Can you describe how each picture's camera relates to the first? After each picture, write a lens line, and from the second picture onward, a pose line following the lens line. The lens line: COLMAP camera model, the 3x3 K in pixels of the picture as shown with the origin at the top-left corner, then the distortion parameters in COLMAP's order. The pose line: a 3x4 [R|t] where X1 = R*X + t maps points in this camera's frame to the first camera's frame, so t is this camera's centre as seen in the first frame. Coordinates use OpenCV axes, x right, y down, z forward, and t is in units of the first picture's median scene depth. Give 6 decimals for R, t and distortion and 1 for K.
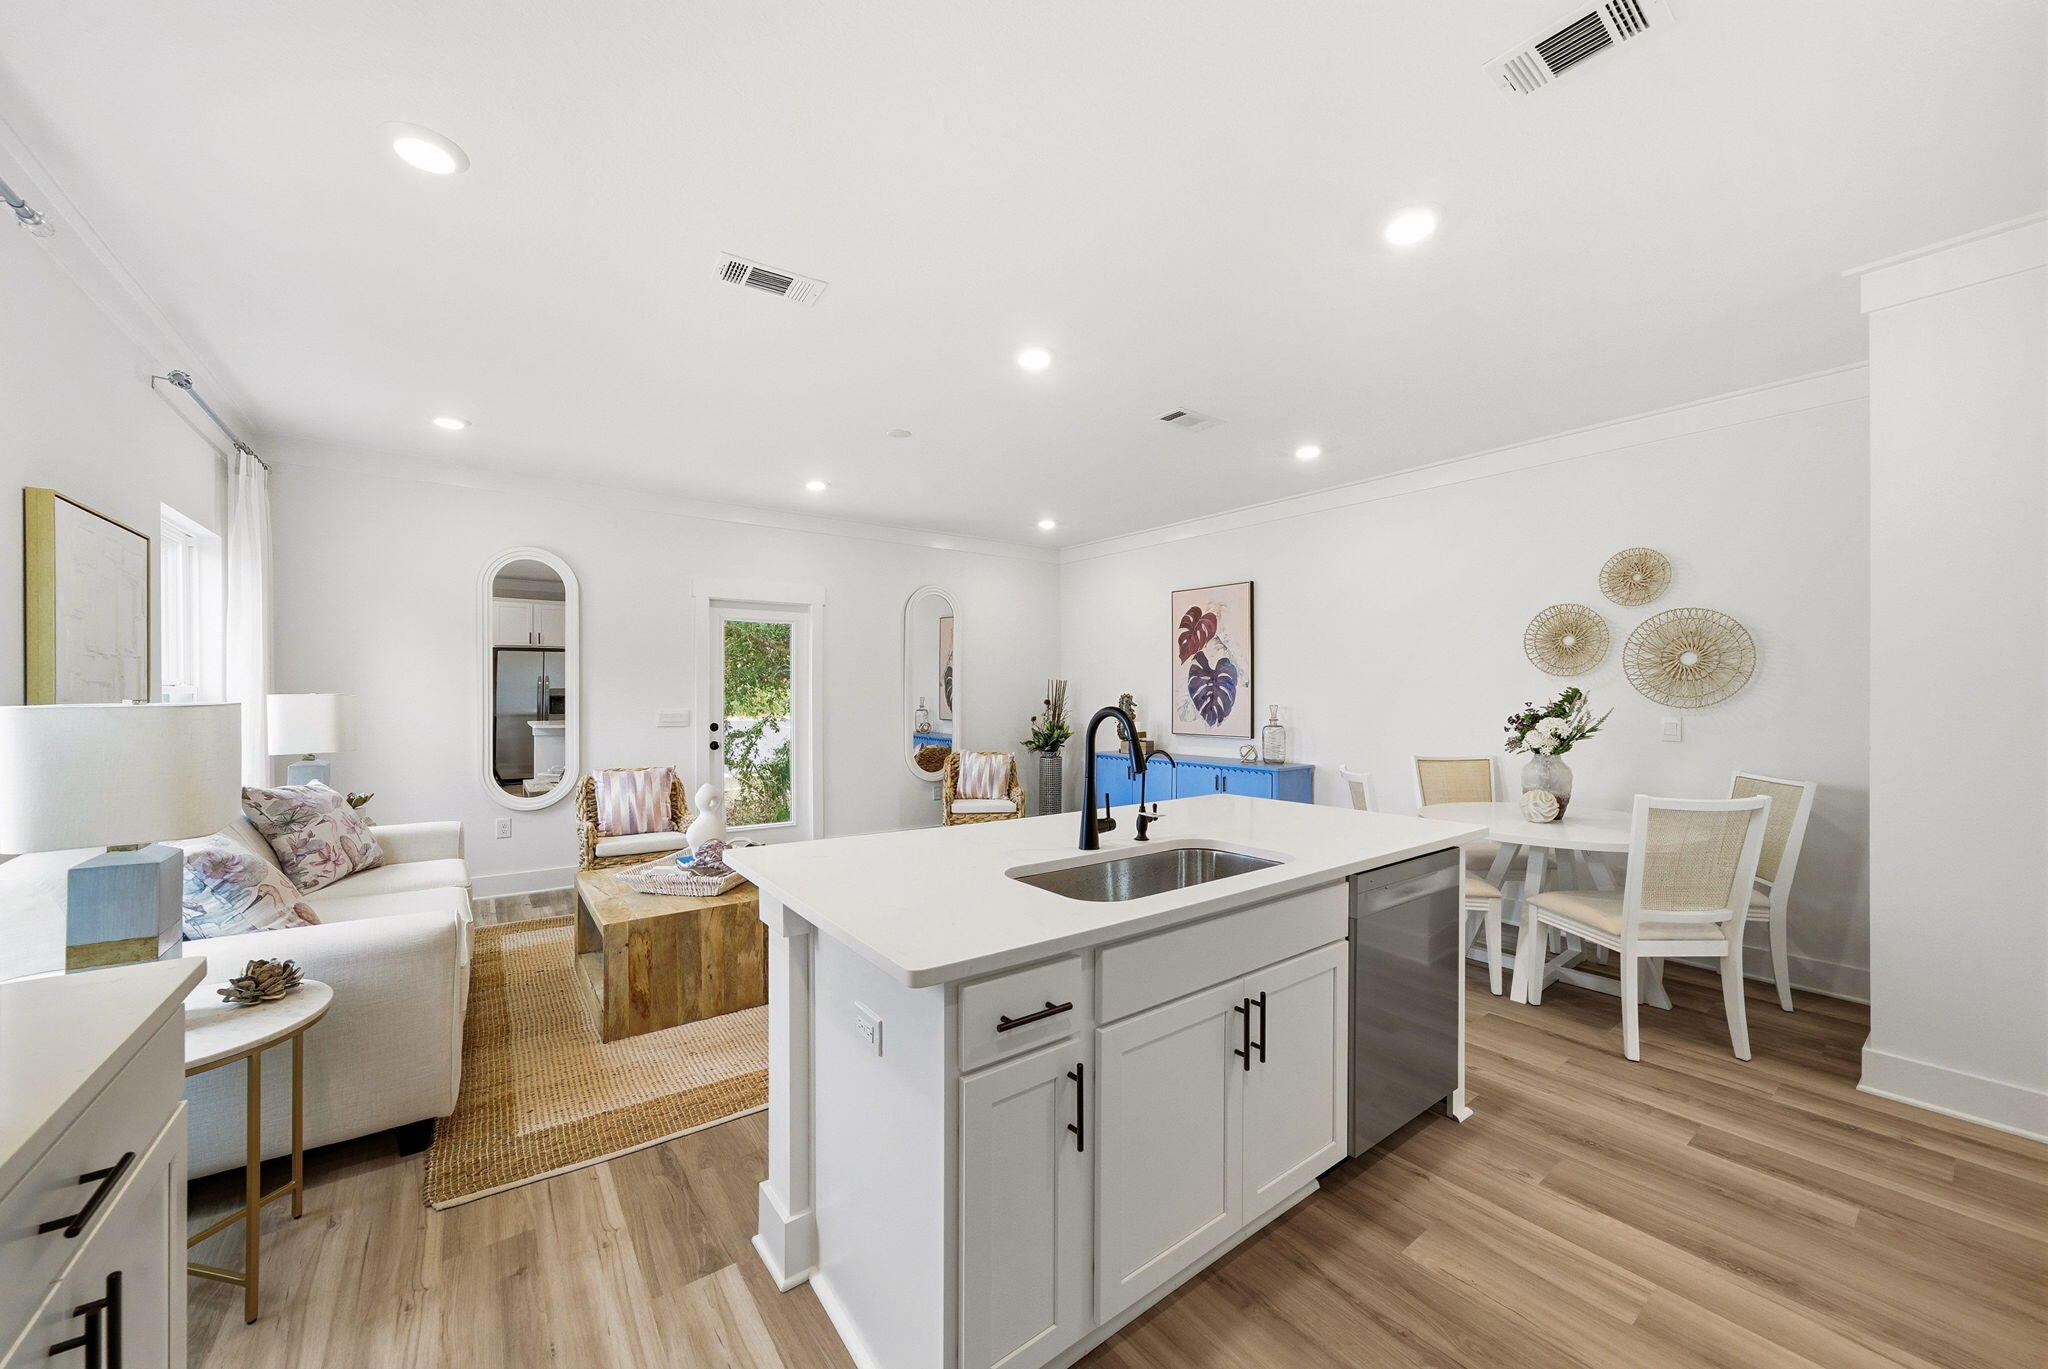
lens RADIAL K [[739.6, 0, 1021.6], [0, 739.6, 694.1], [0, 0, 1]] dist [-0.002084, 0.000173]
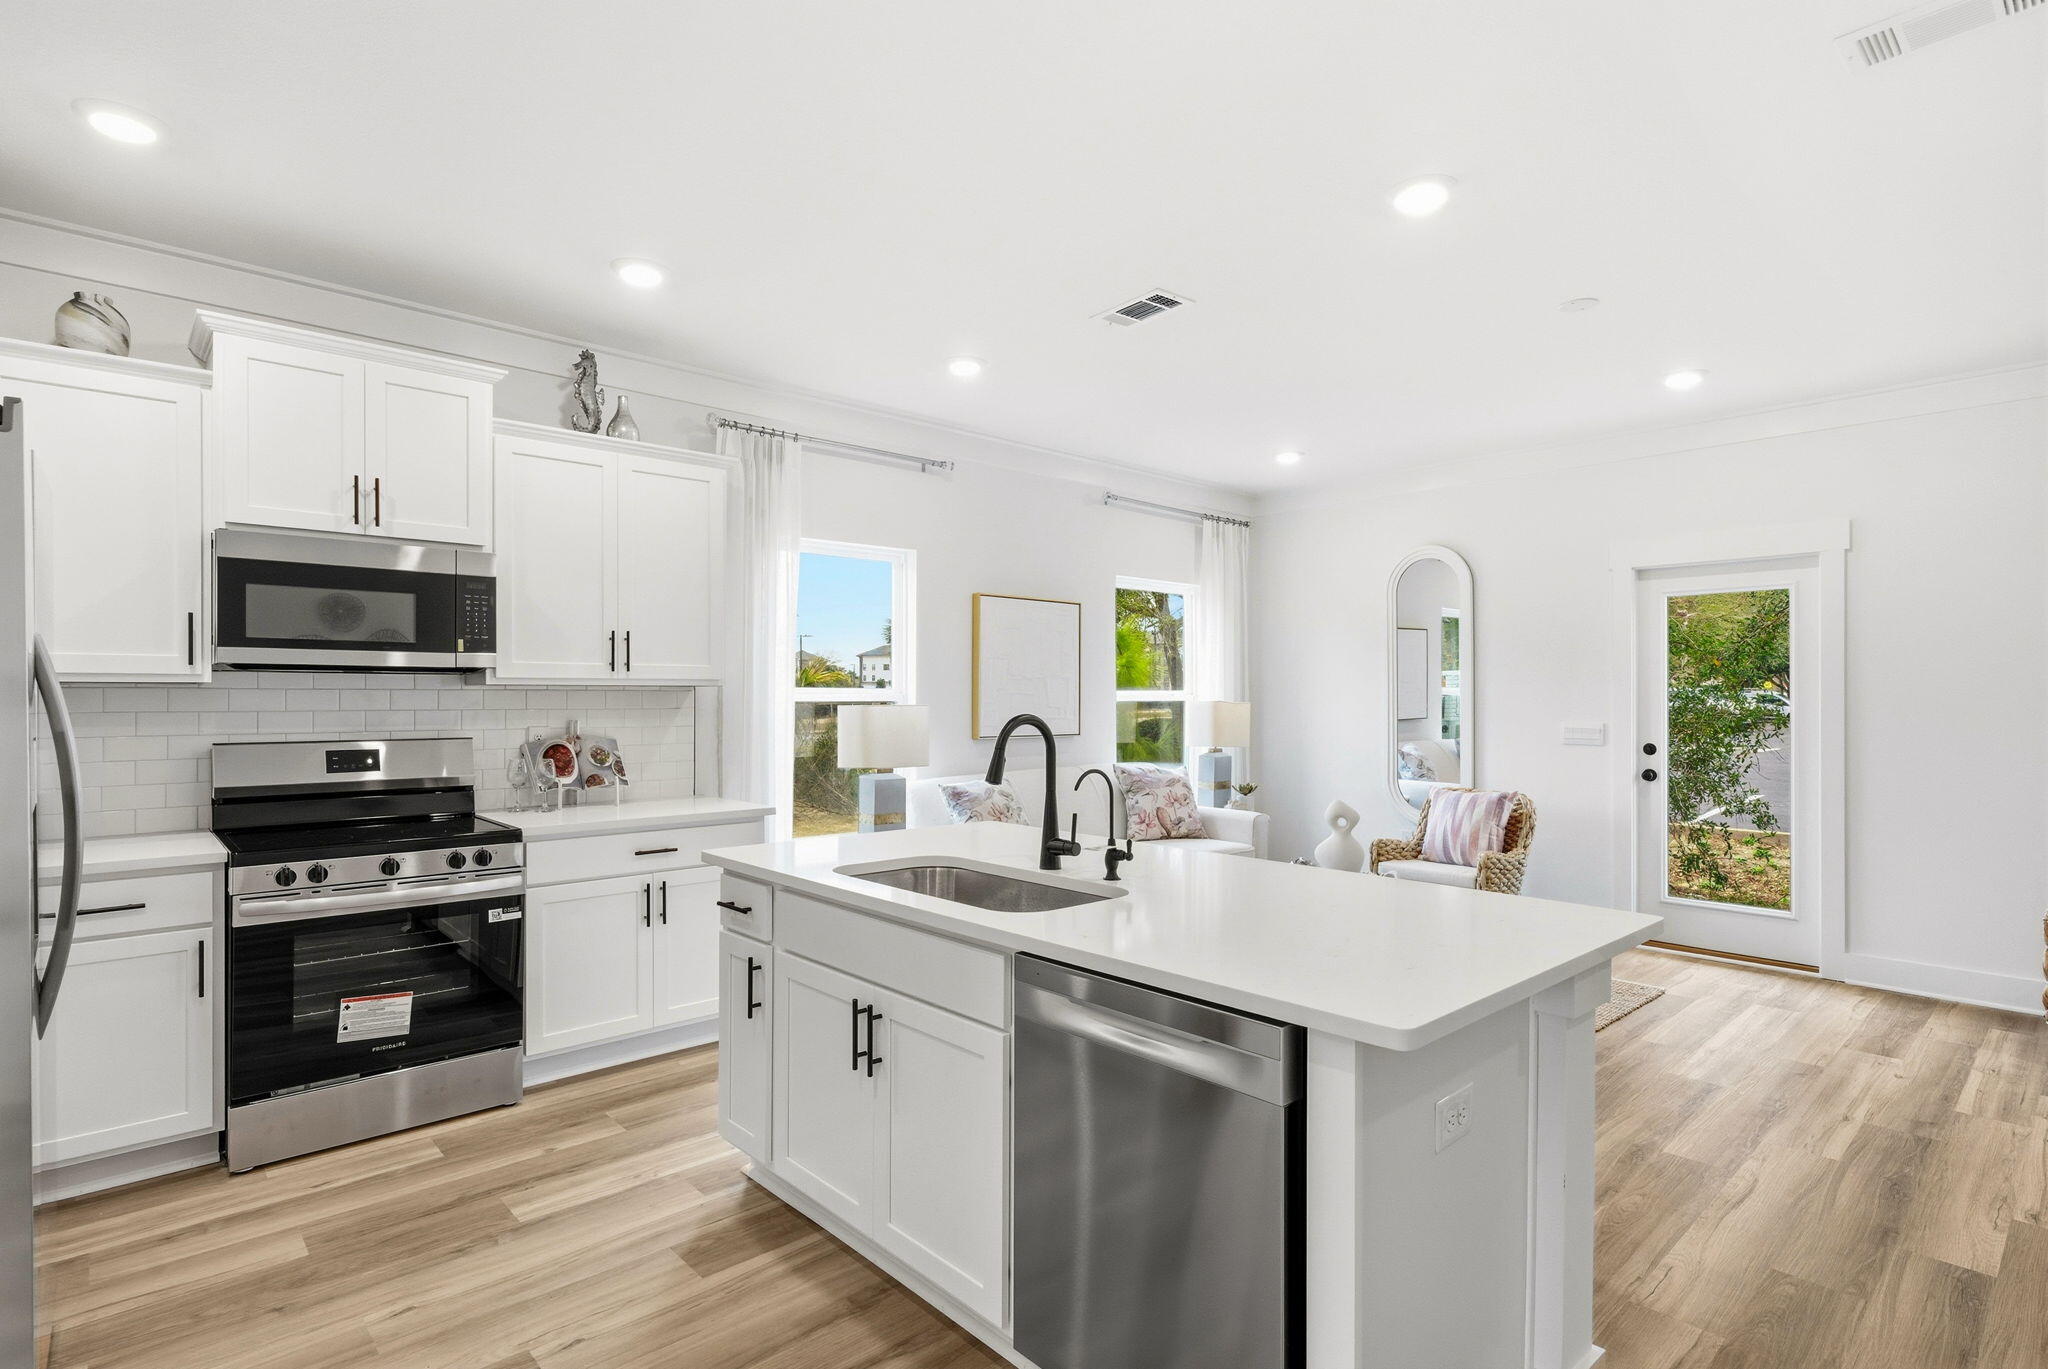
lens RADIAL K [[1031.1, 0, 1037.2], [0, 1031.1, 686.7], [0, 0, 1]] dist [-0.005844, -0.000011]
pose [[0.105707, -0.015597, -0.994275, 0.489469], [-0.002721, 0.999869, -0.015974, 0.001932], [0.994394, 0.004394, 0.105650, 0.308215]]
